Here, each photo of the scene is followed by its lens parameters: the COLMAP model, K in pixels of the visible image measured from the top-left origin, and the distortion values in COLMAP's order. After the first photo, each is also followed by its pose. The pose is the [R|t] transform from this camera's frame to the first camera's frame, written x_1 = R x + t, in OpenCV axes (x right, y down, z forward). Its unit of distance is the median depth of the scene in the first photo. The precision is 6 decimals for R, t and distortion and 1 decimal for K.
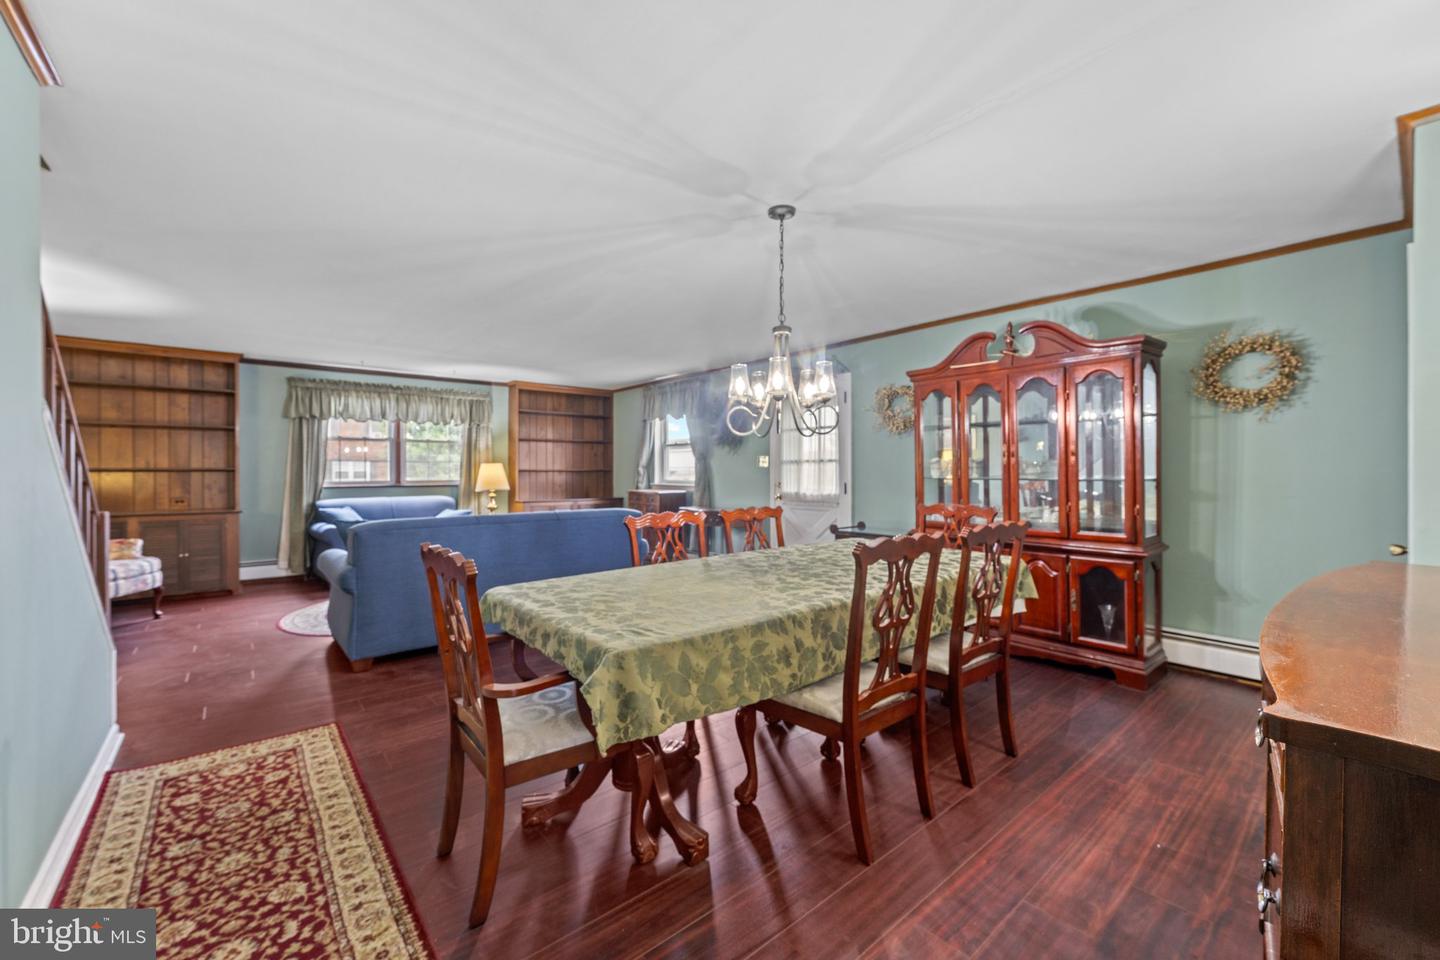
lens RADIAL K [[576.7, 0, 724.1], [0, 576.7, 476.9], [0, 0, 1]] dist [0.001140, 0.000406]
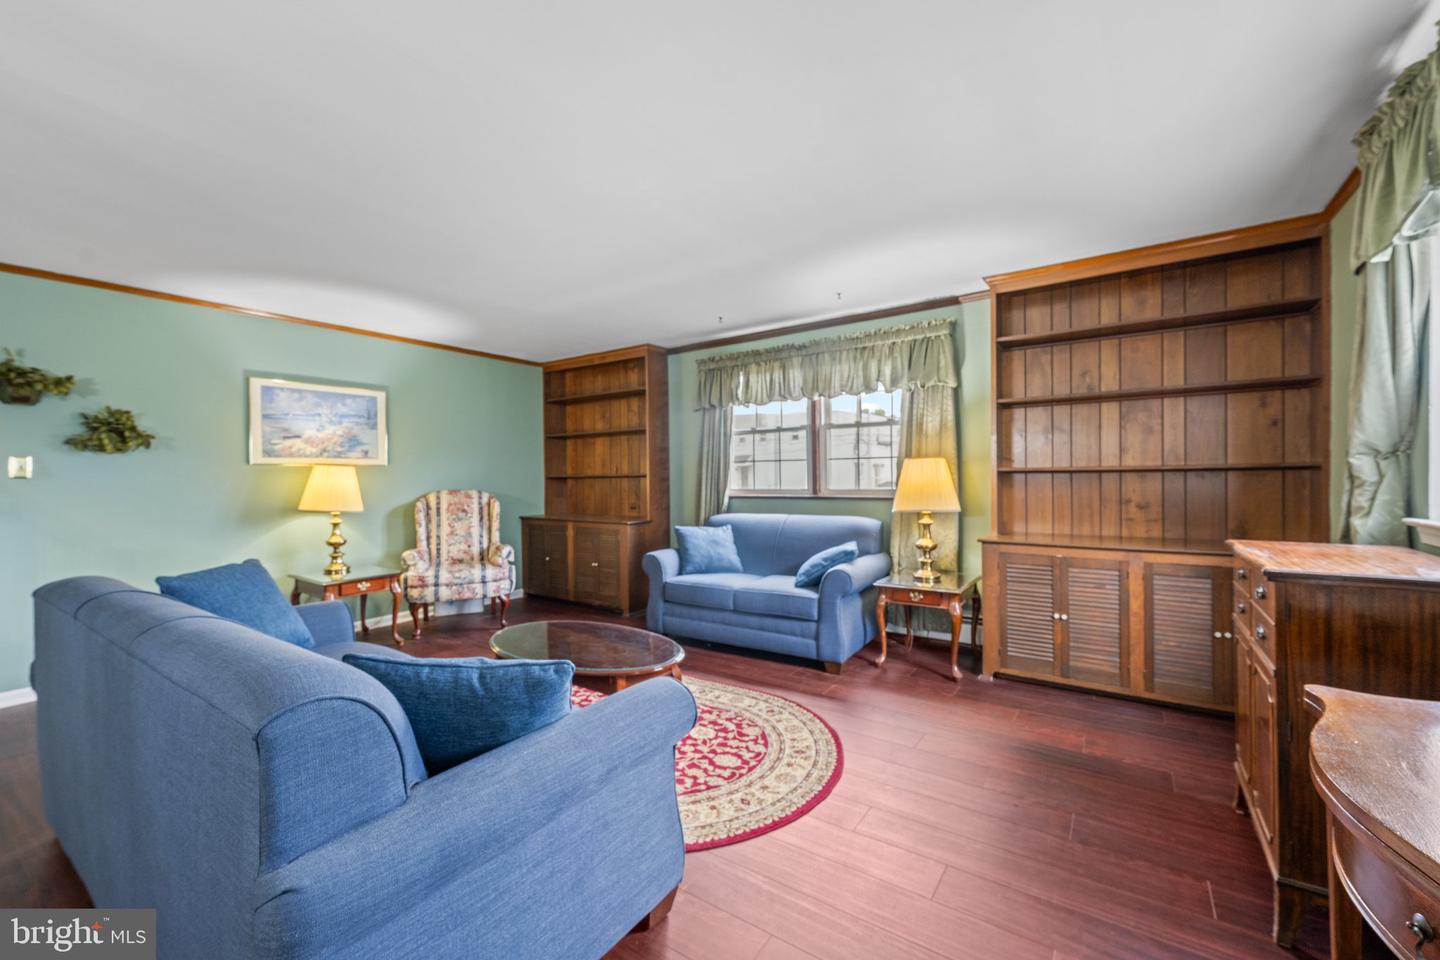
lens RADIAL K [[576.7, 0, 709.3], [0, 576.7, 492.1], [0, 0, 1]] dist [0.001140, 0.000406]
pose [[0.258429, 0.025178, -0.965702, 0.041101], [0.004985, 0.999612, 0.027396, -0.010014], [0.966017, -0.011894, 0.258203, 0.833020]]
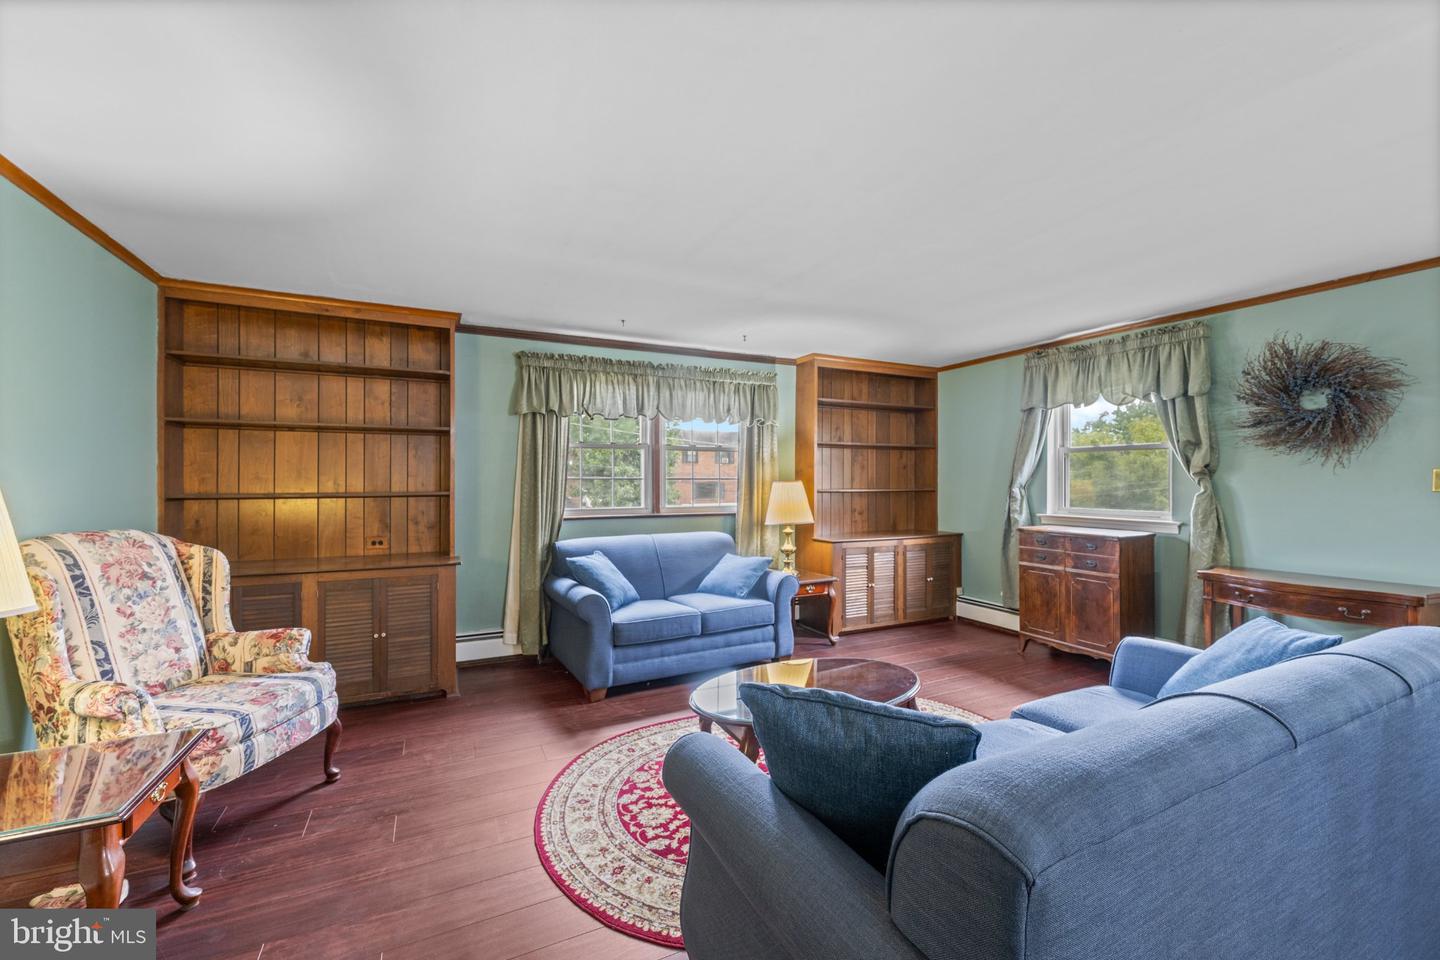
lens RADIAL K [[576.7, 0, 726.8], [0, 576.7, 483.3], [0, 0, 1]] dist [0.001140, 0.000406]
pose [[0.972209, 0.001104, -0.234114, -0.383916], [-0.002150, 0.999989, -0.004213, -0.022091], [0.234106, 0.004600, 0.972200, 0.433632]]
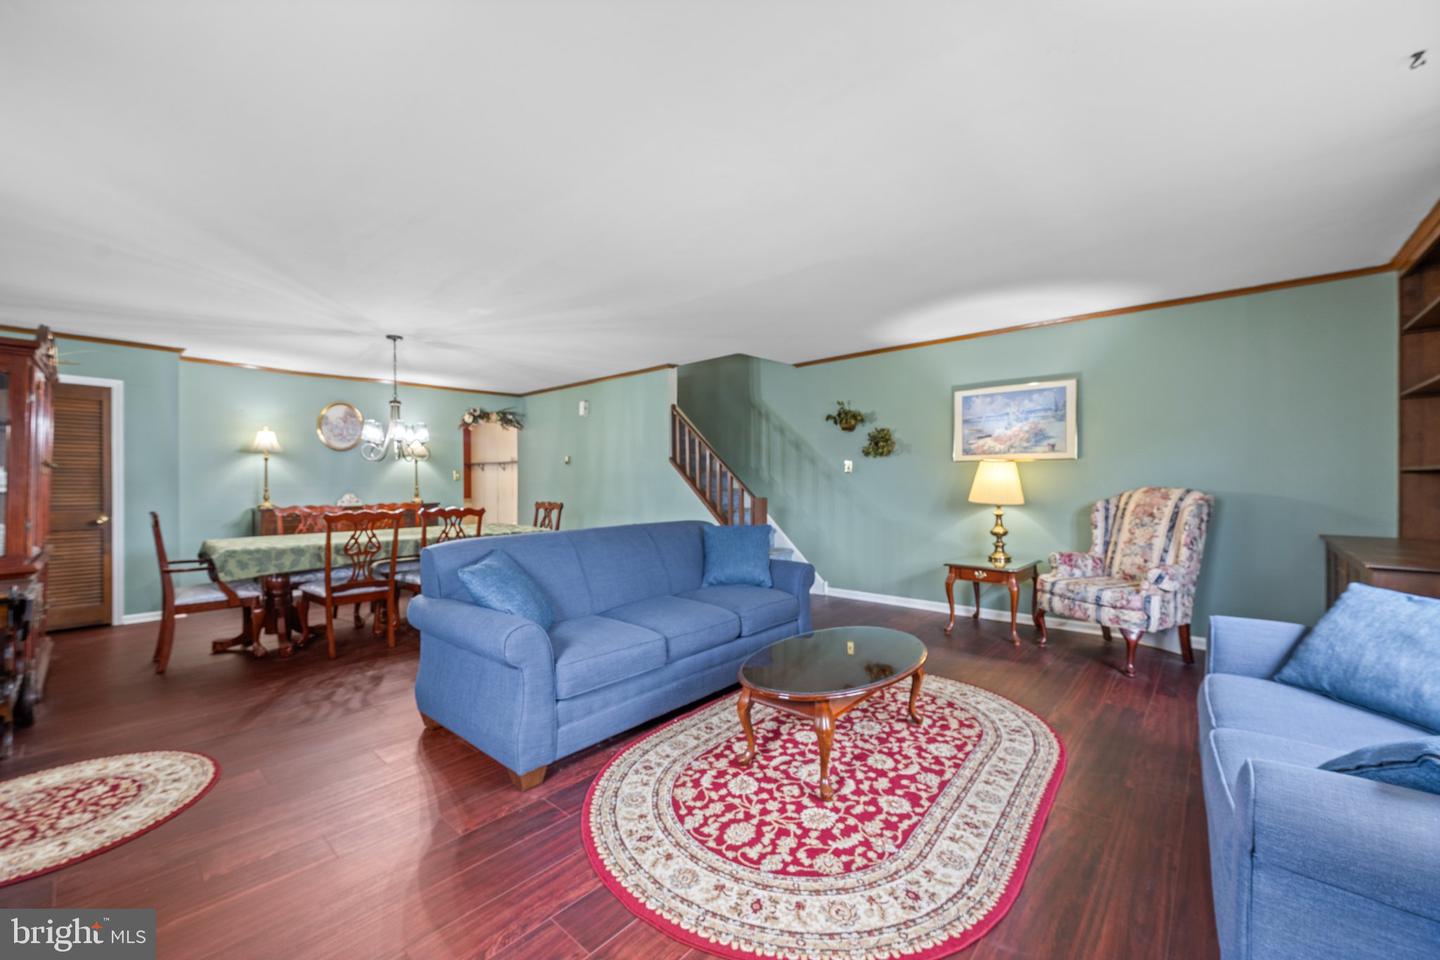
lens RADIAL K [[576.7, 0, 724.6], [0, 576.7, 474.8], [0, 0, 1]] dist [0.001140, 0.000406]
pose [[-0.986847, 0.006676, -0.161518, -0.276394], [0.006868, 0.999976, -0.000633, -0.009057], [0.161510, -0.001734, -0.986869, 1.252968]]
